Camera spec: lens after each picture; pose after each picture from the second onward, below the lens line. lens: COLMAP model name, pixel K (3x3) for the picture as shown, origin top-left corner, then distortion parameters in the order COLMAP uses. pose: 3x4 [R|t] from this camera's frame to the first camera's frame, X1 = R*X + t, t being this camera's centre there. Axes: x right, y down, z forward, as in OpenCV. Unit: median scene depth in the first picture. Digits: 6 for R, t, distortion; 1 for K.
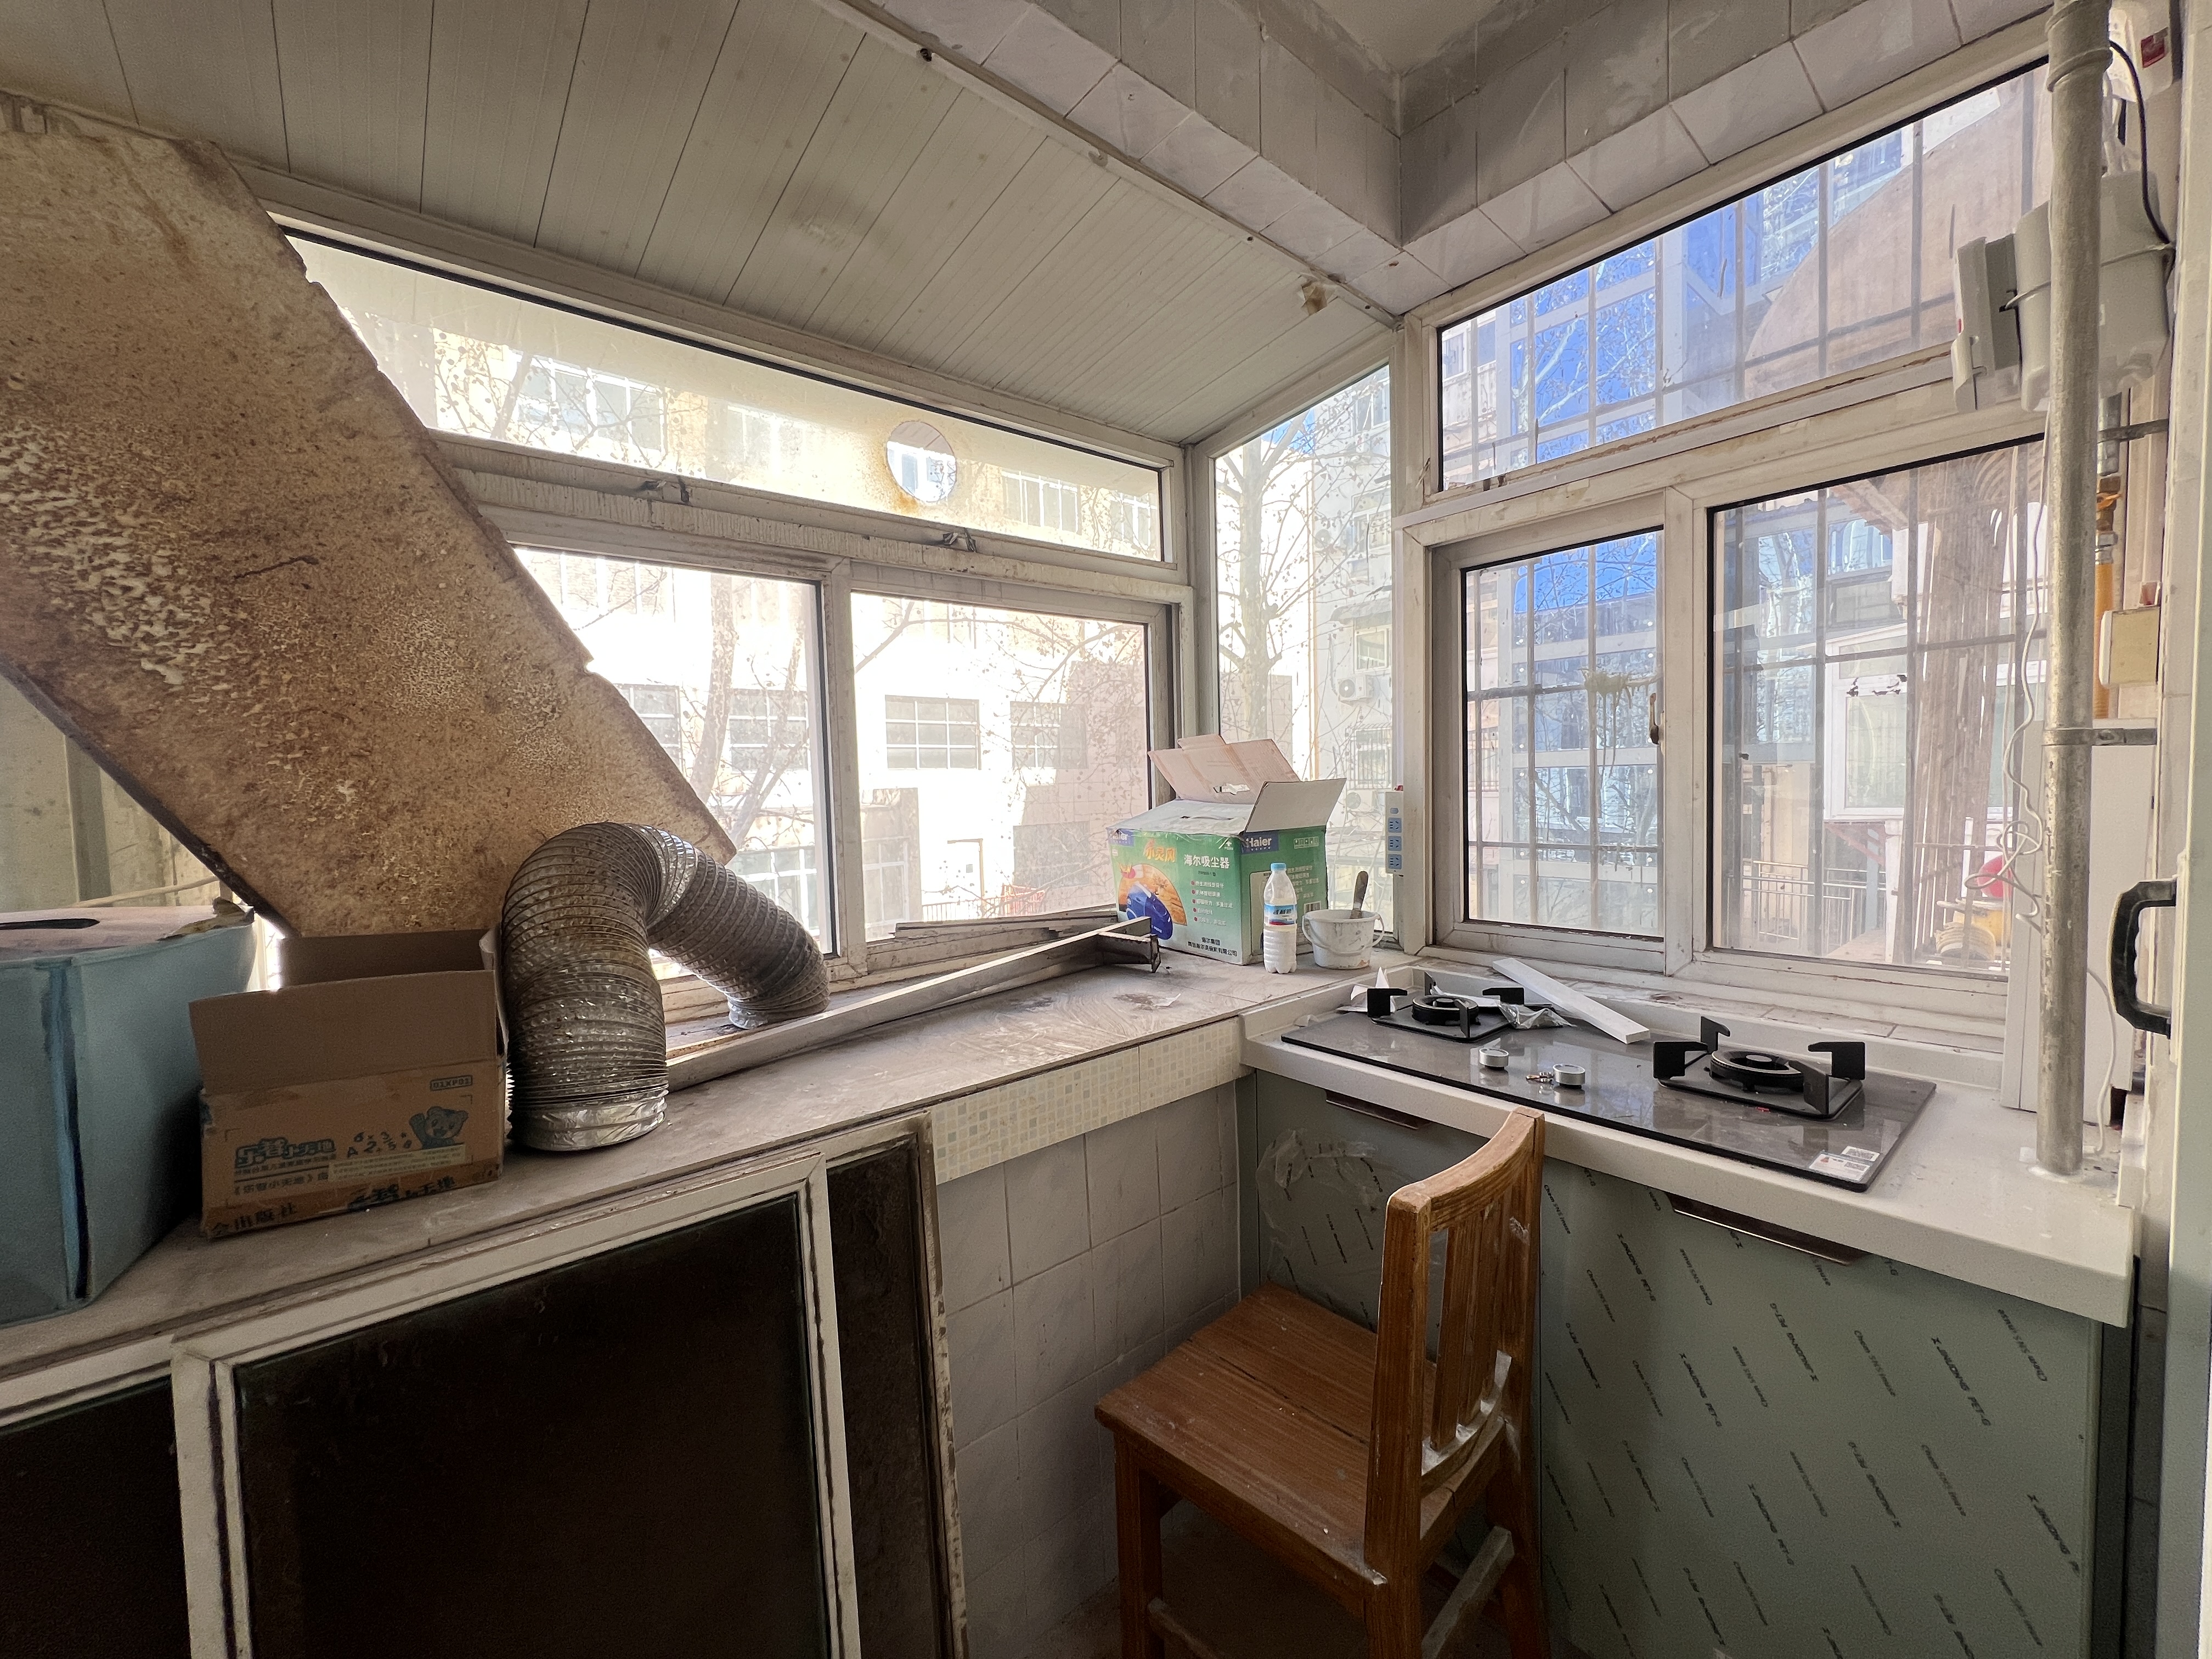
lens RADIAL K [[882.4, 0, 1103.4], [0, 882.4, 828.6], [0, 0, 1]] dist [-0.000613, 0.000049]
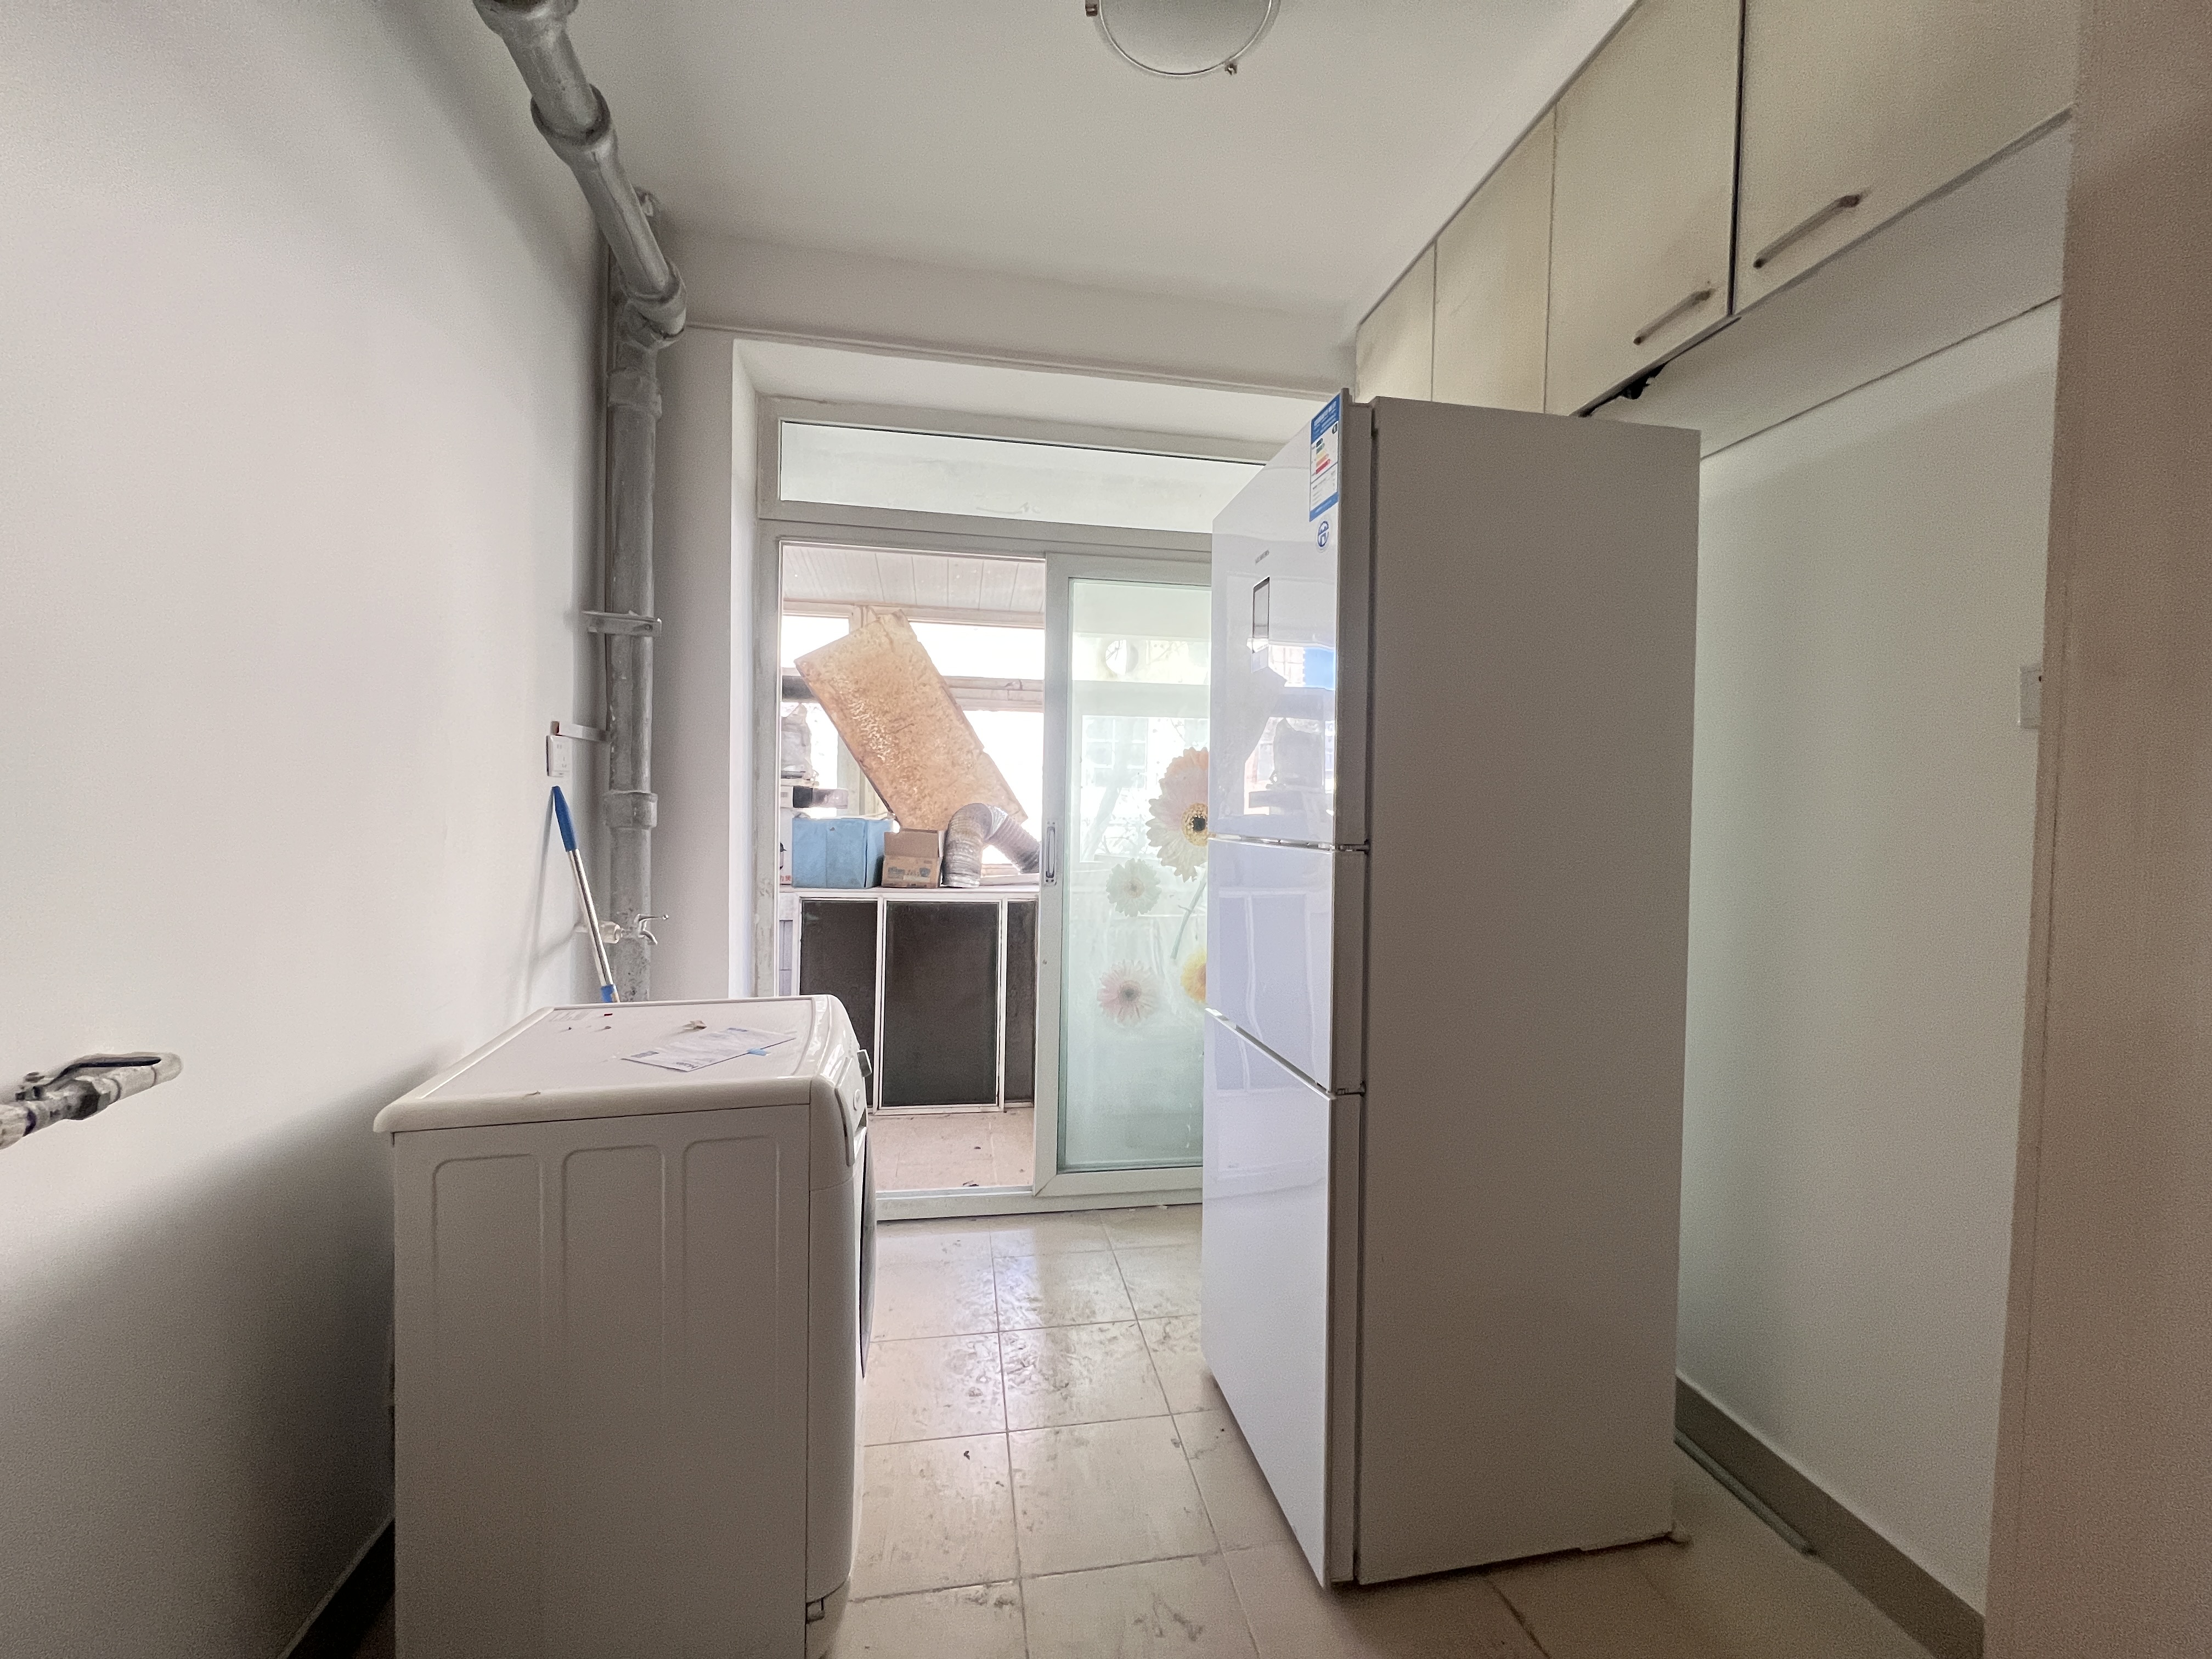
lens RADIAL K [[882.4, 0, 1107.8], [0, 882.4, 828.1], [0, 0, 1]] dist [-0.000613, 0.000049]
pose [[0.868288, 0.061515, -0.492232, 1.572377], [-0.072641, 0.997352, -0.003497, 0.068694], [0.490714, 0.038793, 0.870457, -1.705645]]
